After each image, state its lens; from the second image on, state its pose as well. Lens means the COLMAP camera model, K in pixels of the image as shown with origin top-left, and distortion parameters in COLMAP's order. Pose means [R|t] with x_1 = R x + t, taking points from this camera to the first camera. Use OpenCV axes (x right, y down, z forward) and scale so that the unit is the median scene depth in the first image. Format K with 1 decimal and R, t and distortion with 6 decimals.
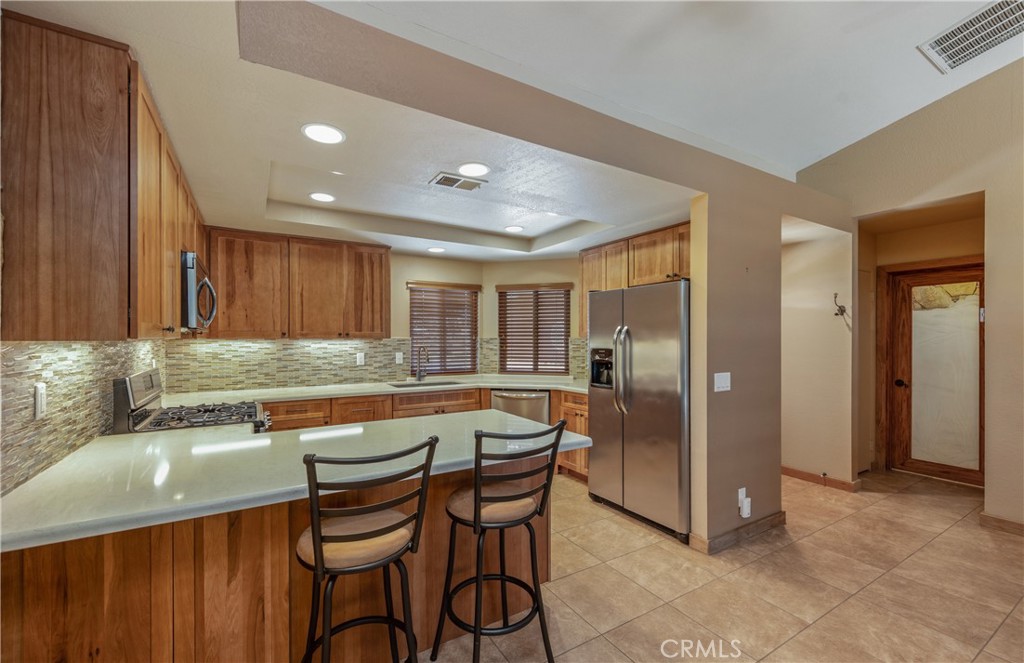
lens RADIAL K [[420.6, 0, 502.9], [0, 420.6, 340.1], [0, 0, 1]] dist [0.007890, -0.000142]
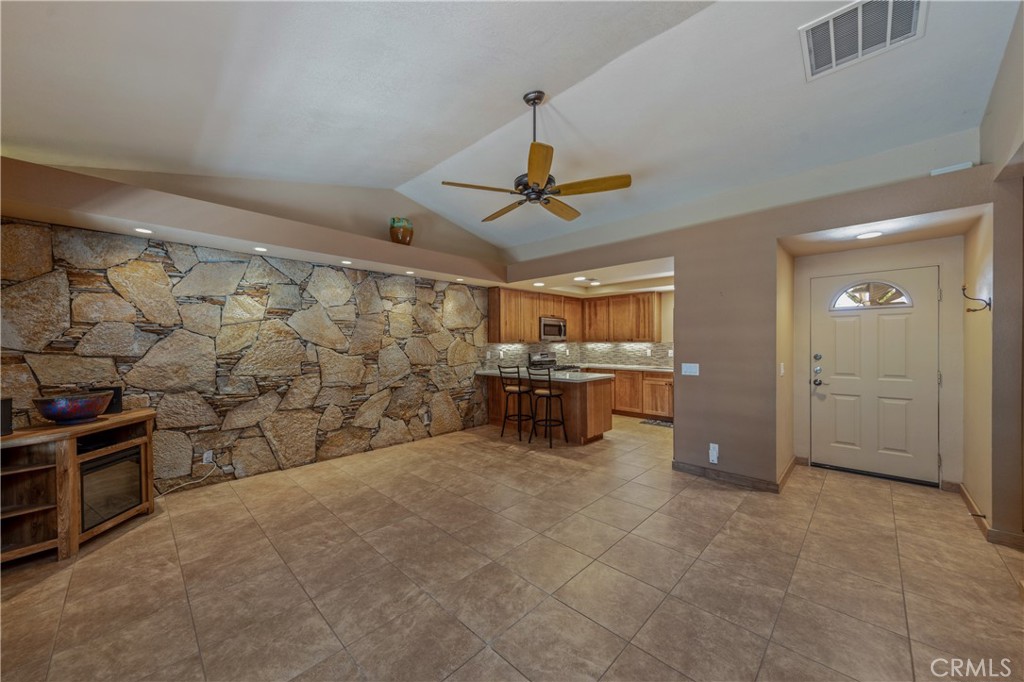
lens RADIAL K [[368.1, 0, 511.3], [0, 368.1, 345.9], [0, 0, 1]] dist [0.001830, -0.000087]
pose [[0.259229, 0.008185, -0.965781, 1.196914], [0.001562, 0.999959, 0.008894, -0.001319], [0.965815, -0.003814, 0.259205, -0.007535]]
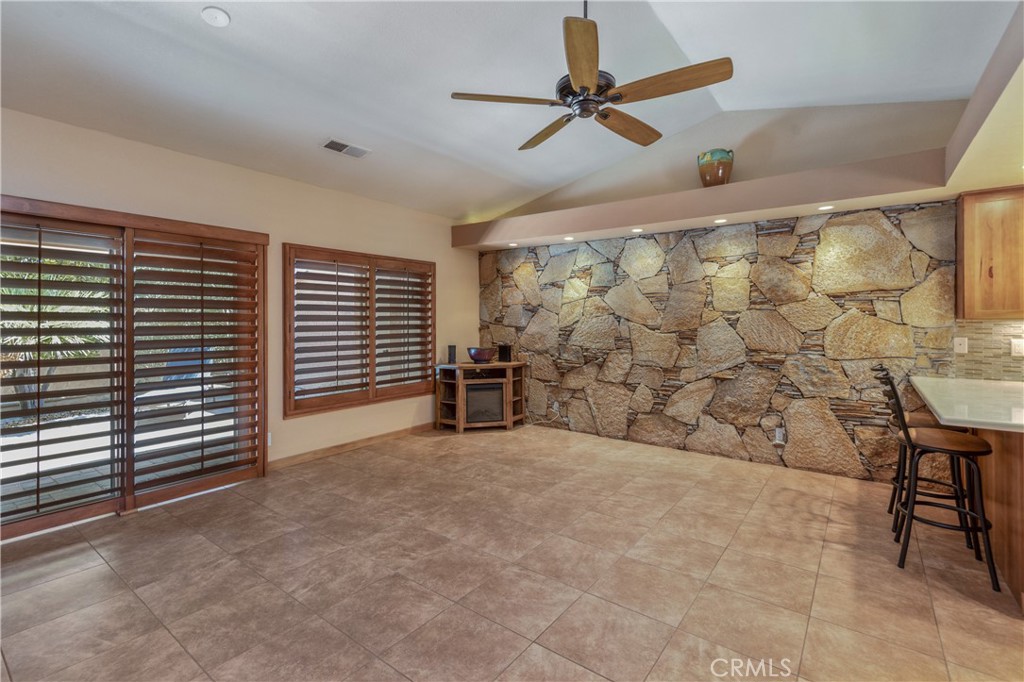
lens RADIAL K [[467.9, 0, 513.2], [0, 467.9, 320.9], [0, 0, 1]] dist [0.011093, -0.001177]
pose [[-0.926144, 0.003587, -0.377153, 0.810155], [0.000941, 0.999974, 0.007198, -0.003745], [0.377169, 0.006312, -0.926123, 0.846640]]
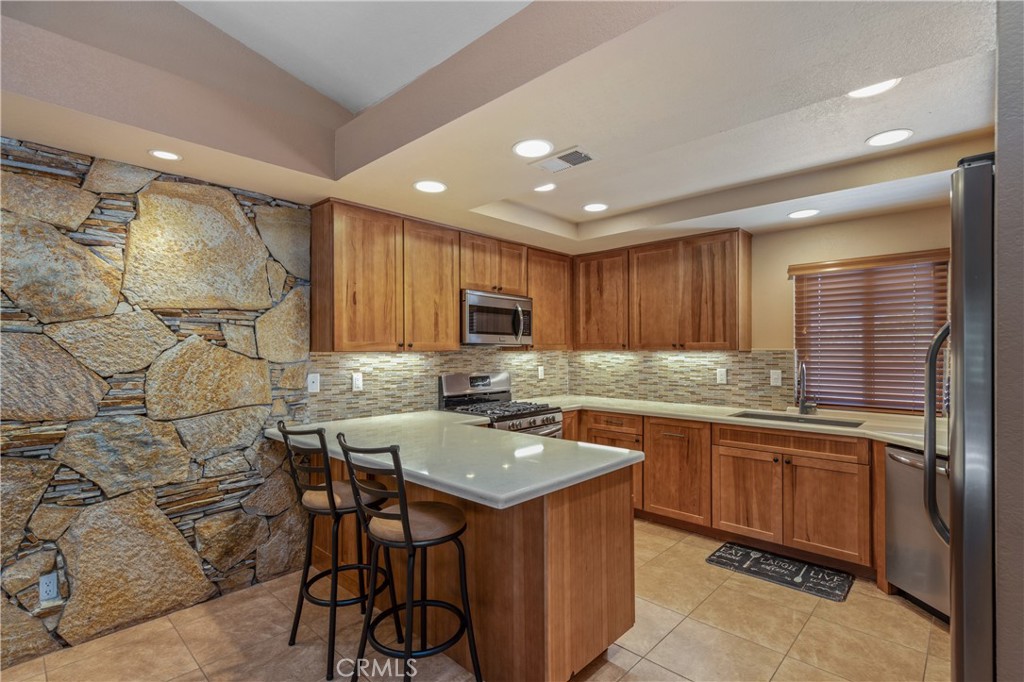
lens RADIAL K [[478.8, 0, 512.8], [0, 478.8, 350.4], [0, 0, 1]] dist [0.002231, 0.000125]
pose [[0.271751, -0.000455, -0.962368, 0.482936], [-0.002559, 0.999996, -0.001195, -0.001717], [0.962364, 0.002788, 0.271748, 0.412849]]
